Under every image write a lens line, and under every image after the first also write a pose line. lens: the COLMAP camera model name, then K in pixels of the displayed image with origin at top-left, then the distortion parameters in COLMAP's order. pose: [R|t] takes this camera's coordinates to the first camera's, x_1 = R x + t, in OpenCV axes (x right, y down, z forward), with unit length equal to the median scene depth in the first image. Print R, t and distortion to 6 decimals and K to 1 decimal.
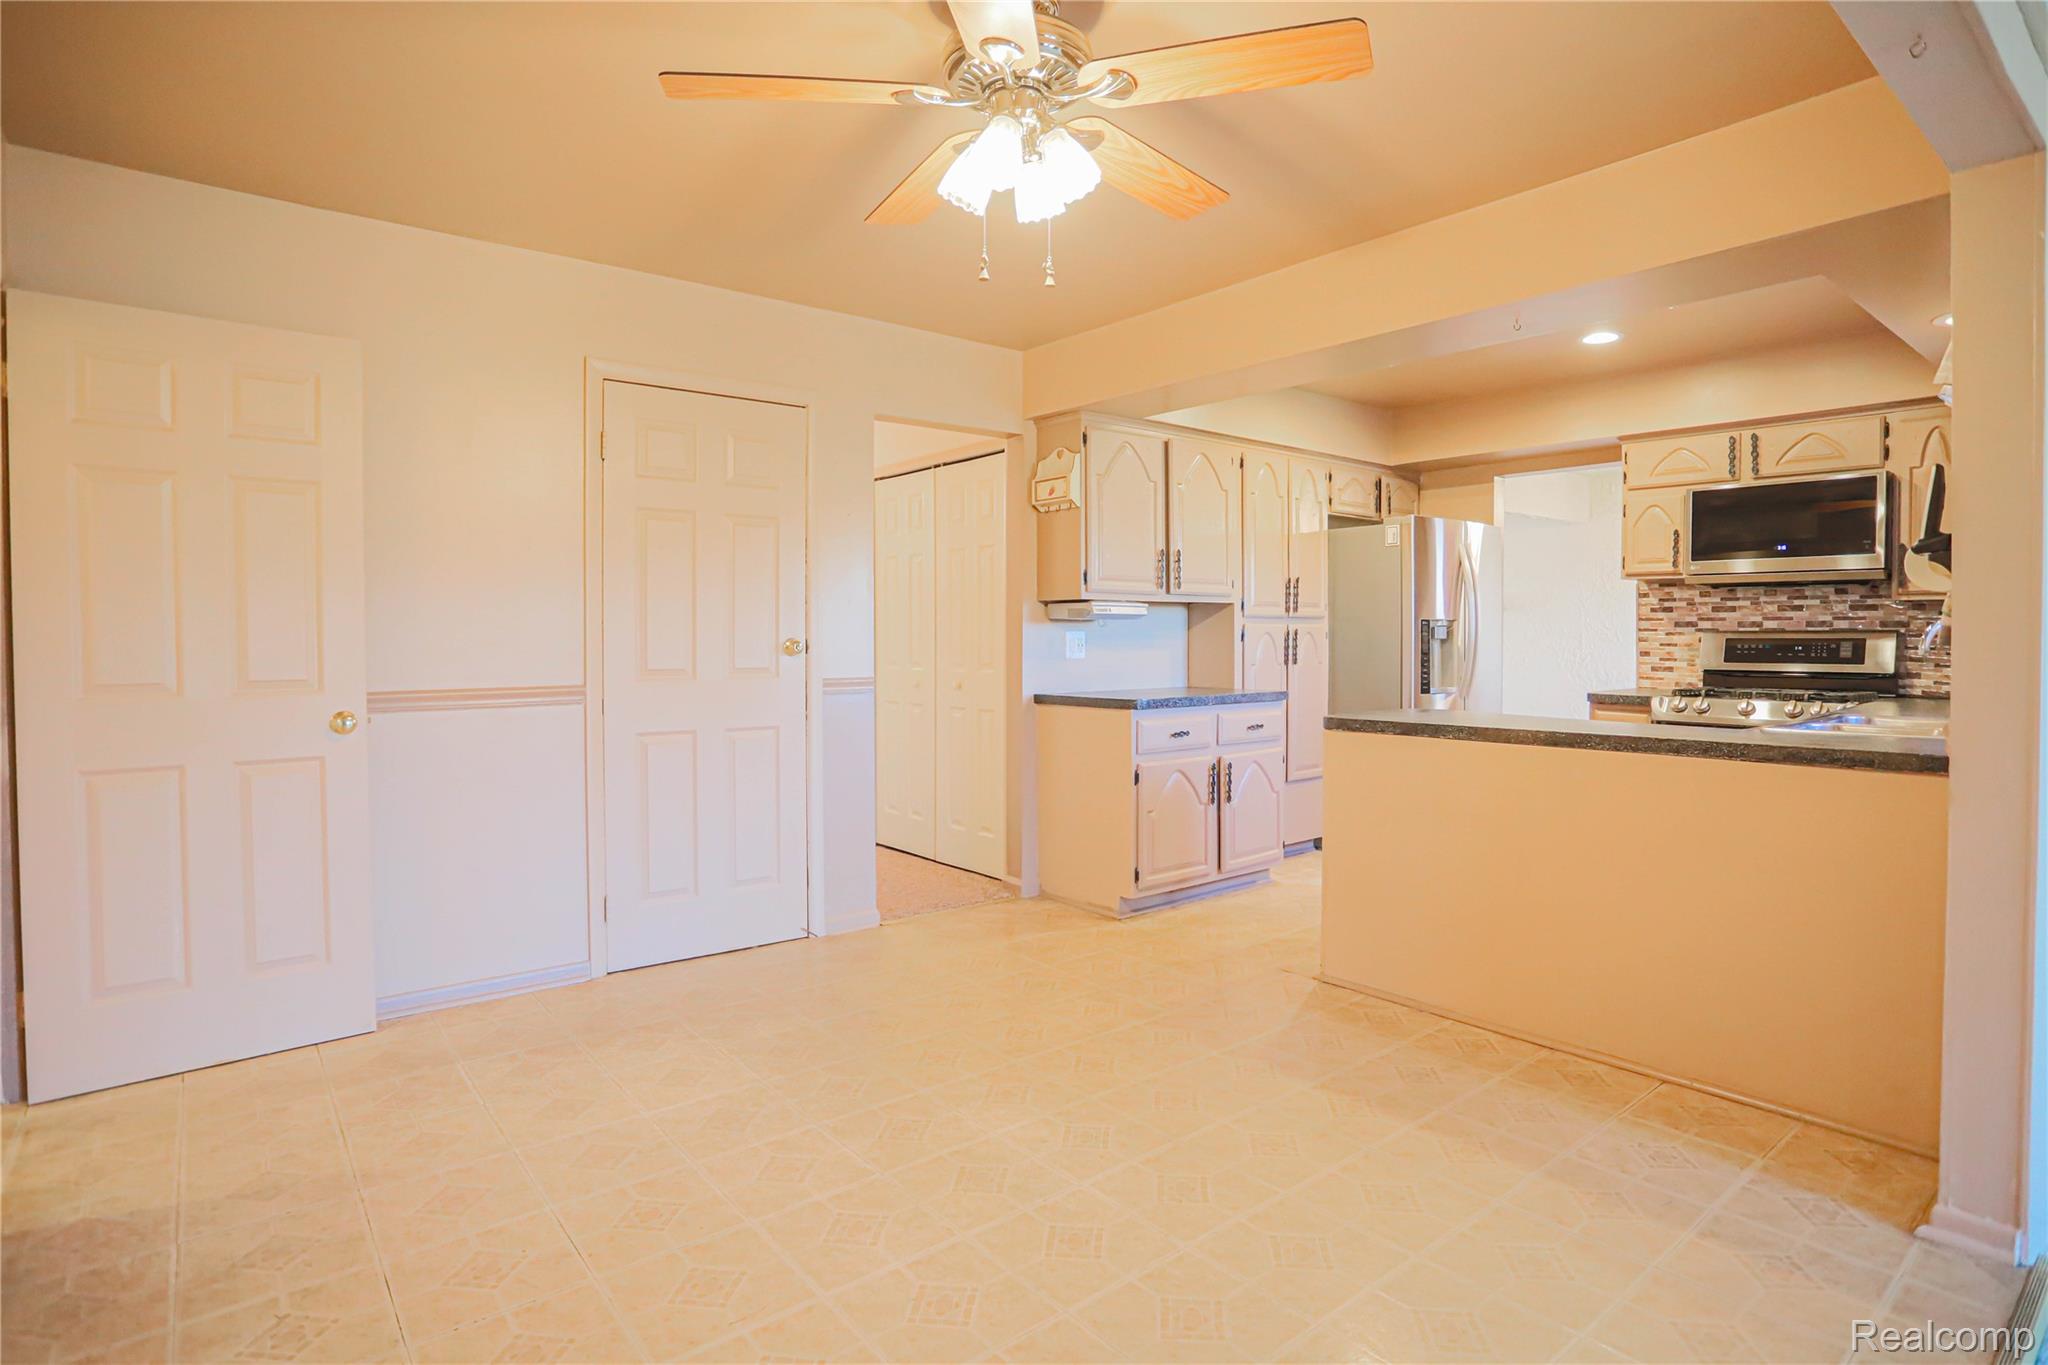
lens RADIAL K [[1065.5, 0, 1041.4], [0, 1065.5, 656.2], [0, 0, 1]] dist [-0.076811, 0.040869]
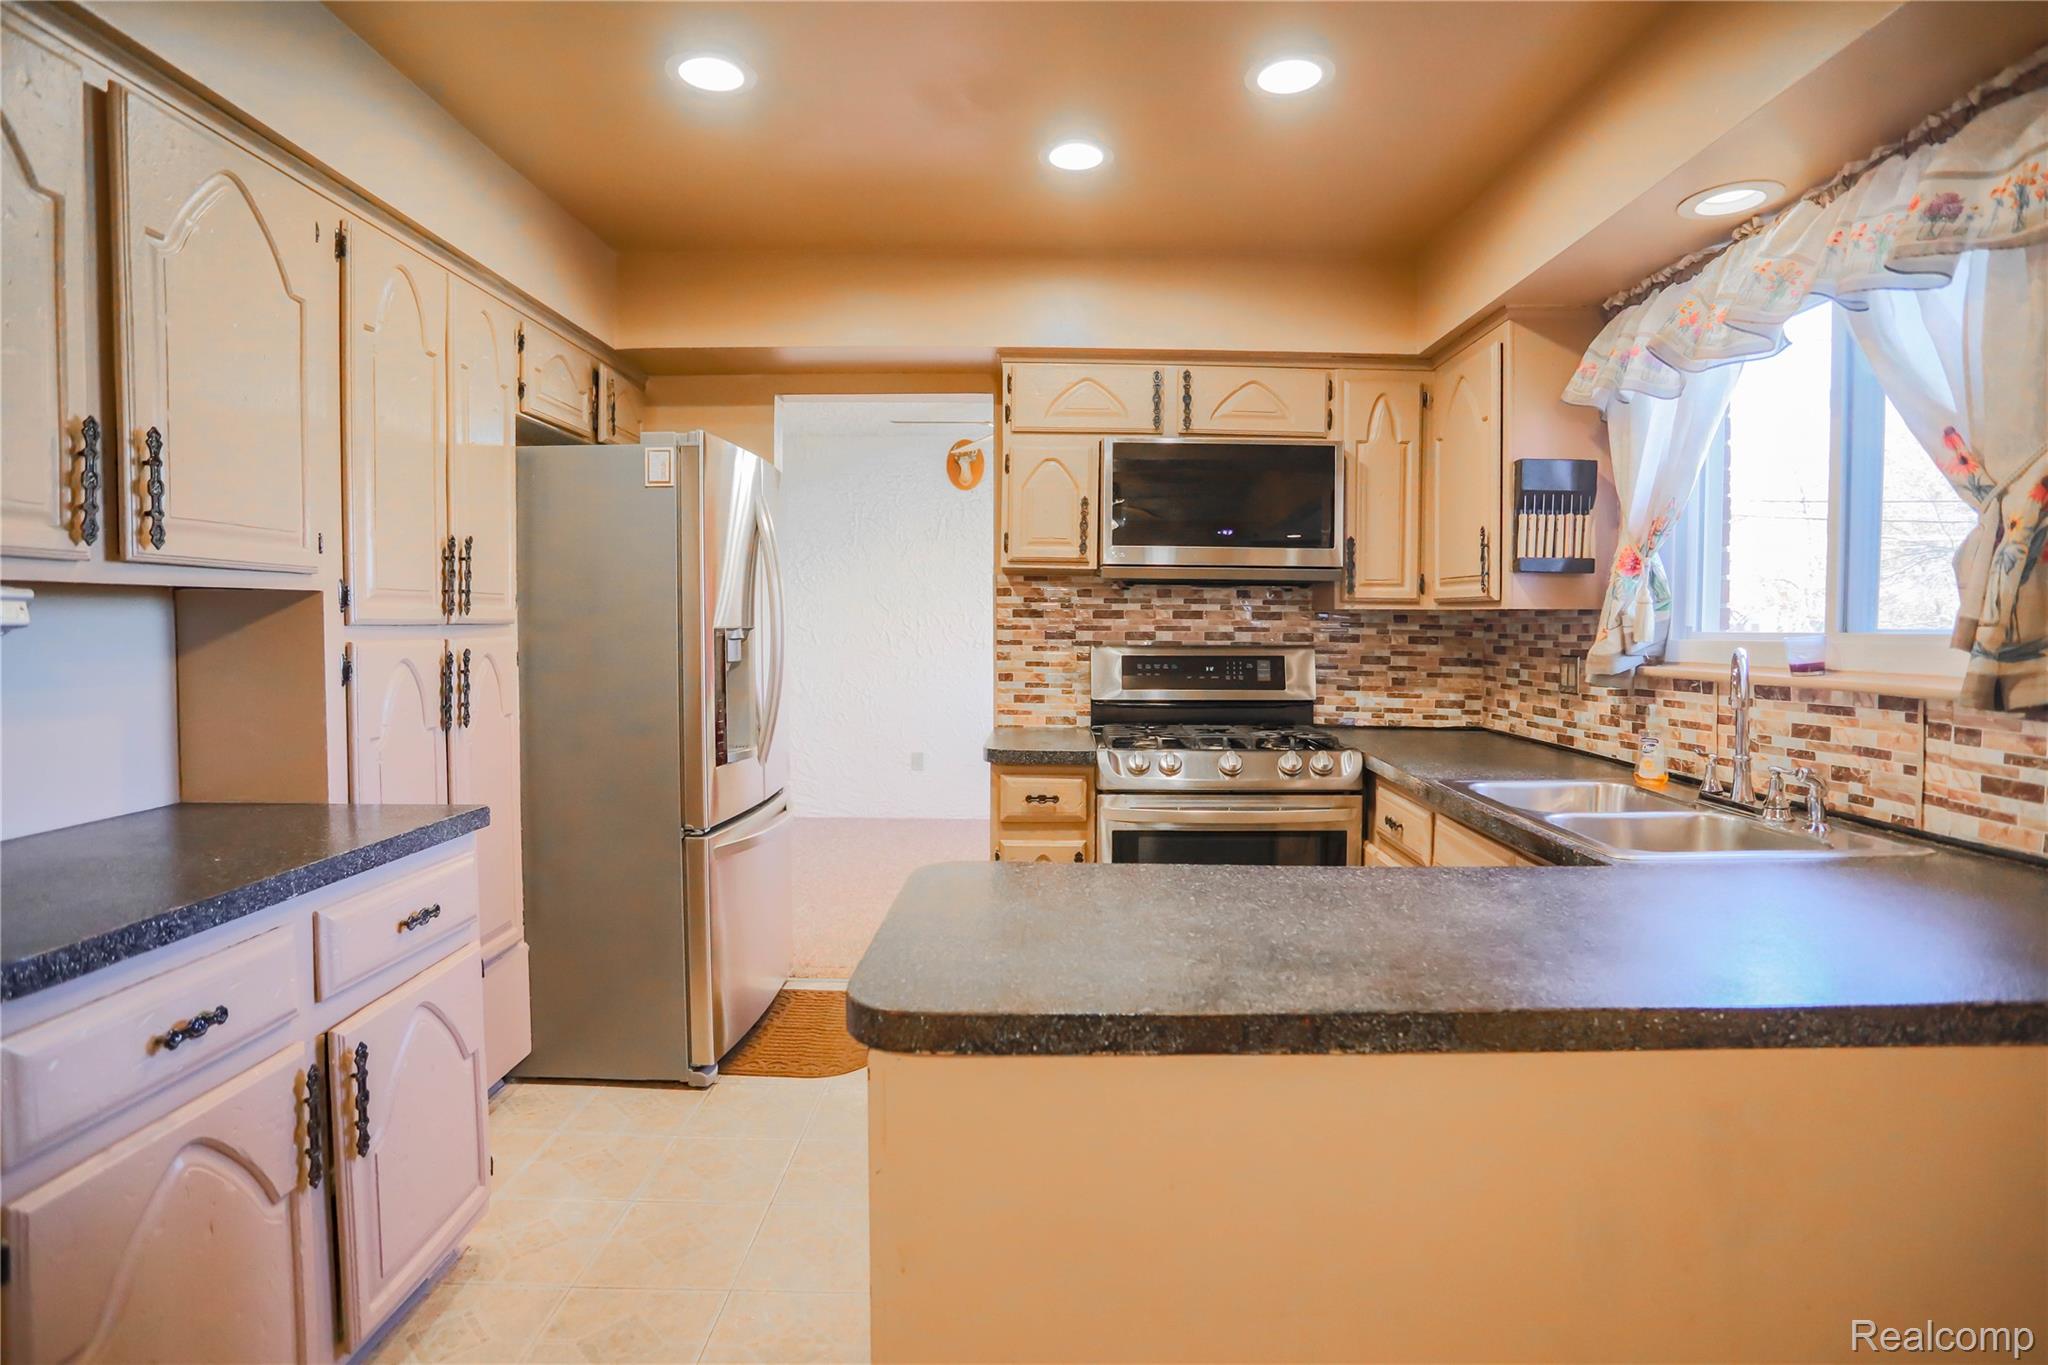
lens RADIAL K [[1065.5, 0, 1041.4], [0, 1065.5, 656.2], [0, 0, 1]] dist [-0.076811, 0.040869]
pose [[0.639841, -0.021693, 0.768201, 0.054983], [0.010489, 0.999755, 0.019495, -0.030663], [-0.768435, -0.004416, 0.639912, 0.550395]]
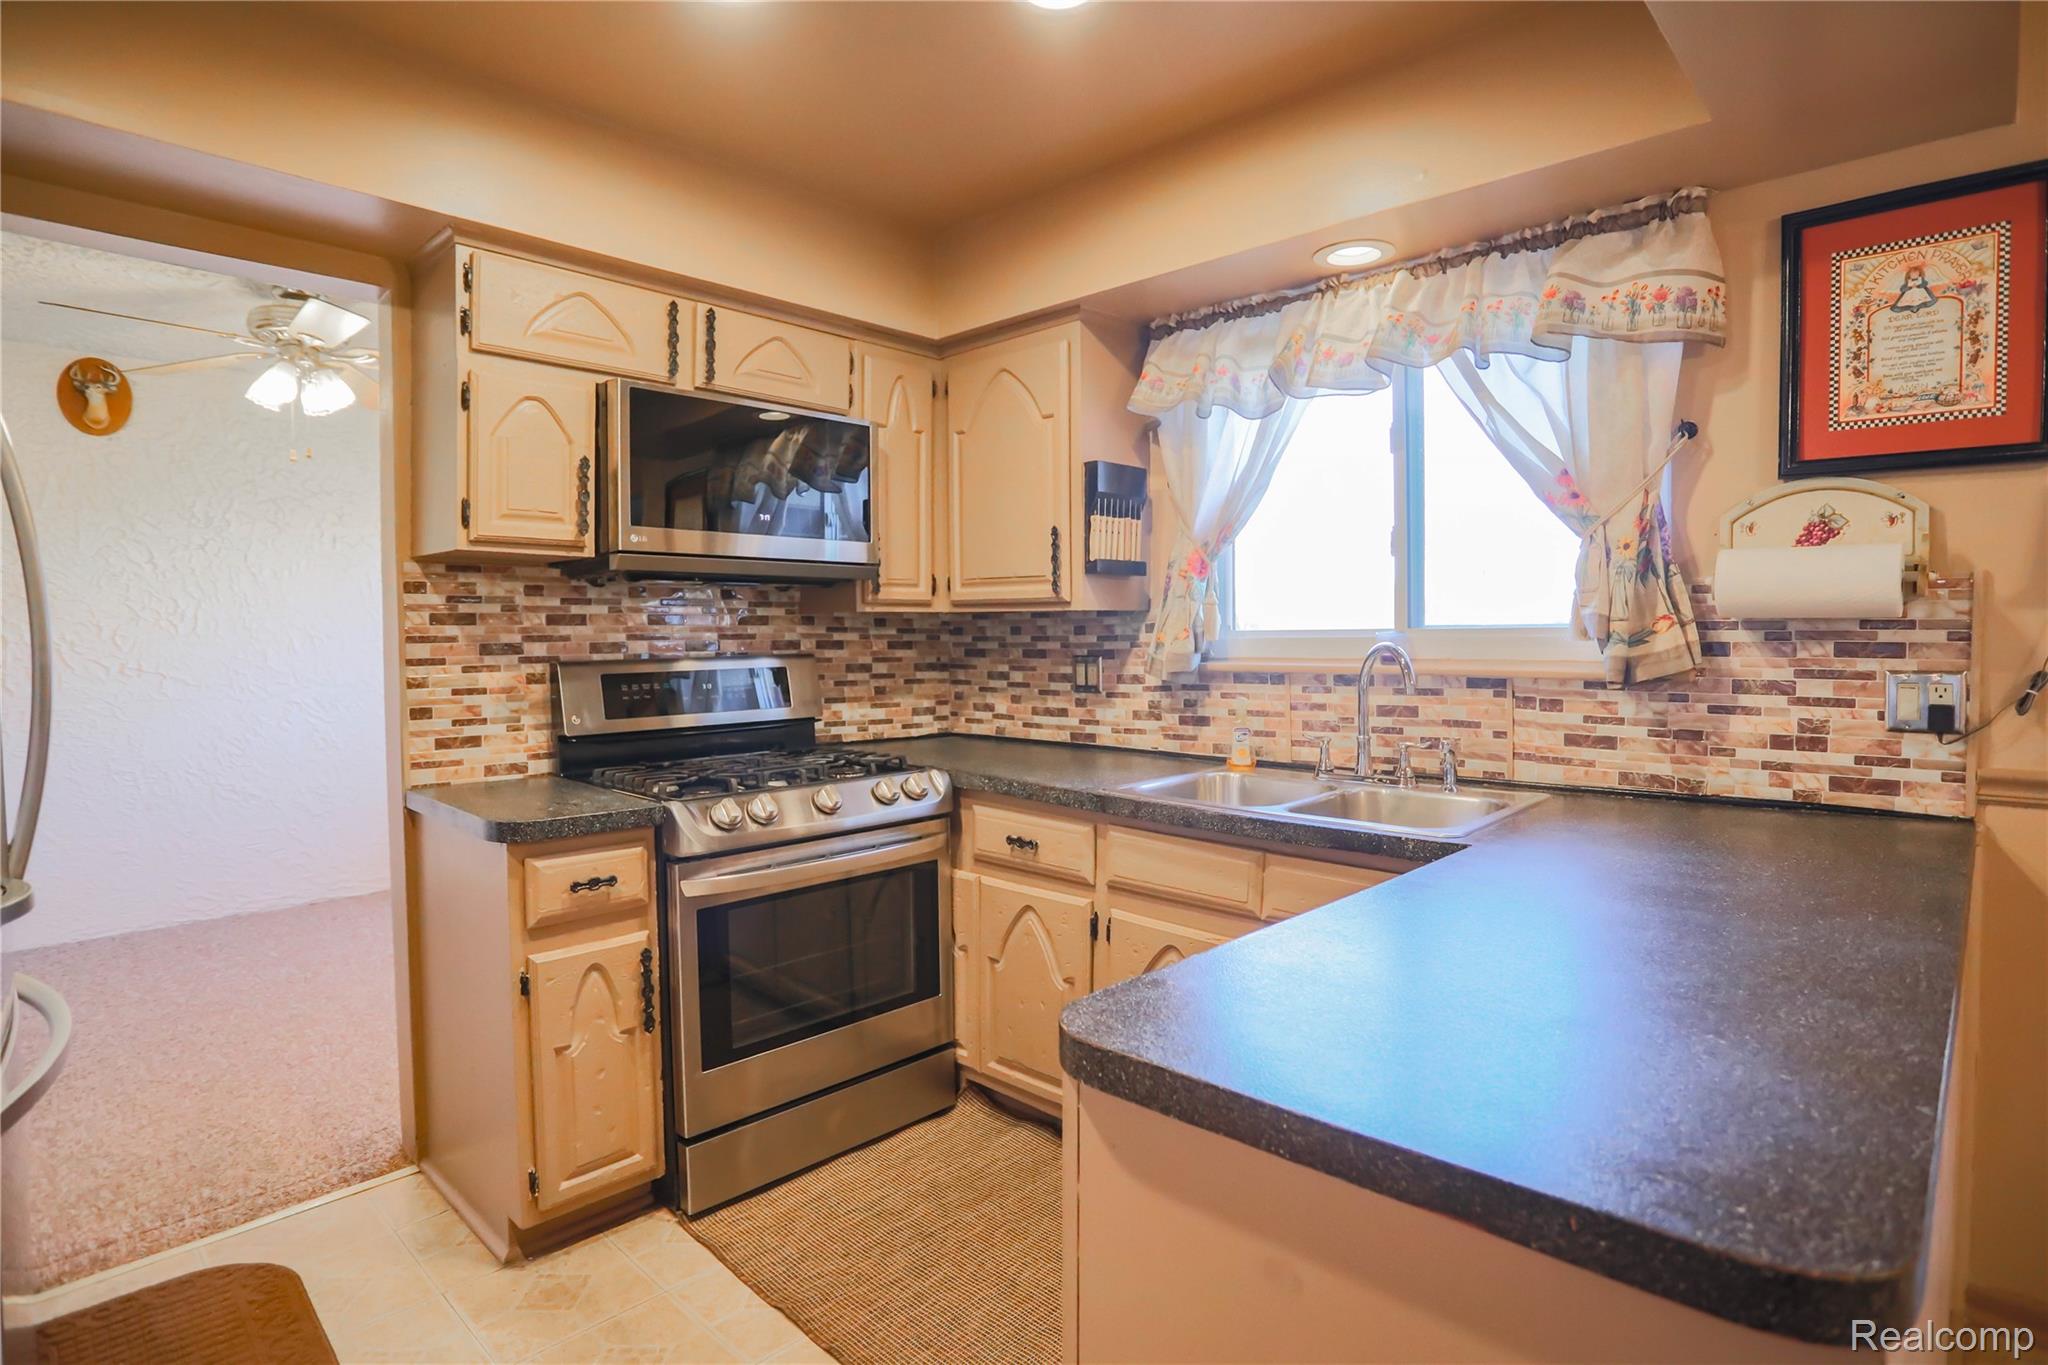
lens RADIAL K [[1065.5, 0, 1041.4], [0, 1065.5, 656.2], [0, 0, 1]] dist [-0.076811, 0.040869]
pose [[-0.126541, -0.024970, 0.991647, 0.086899], [0.027342, 0.999215, 0.028650, -0.034756], [-0.991584, 0.030739, -0.125759, 0.811588]]
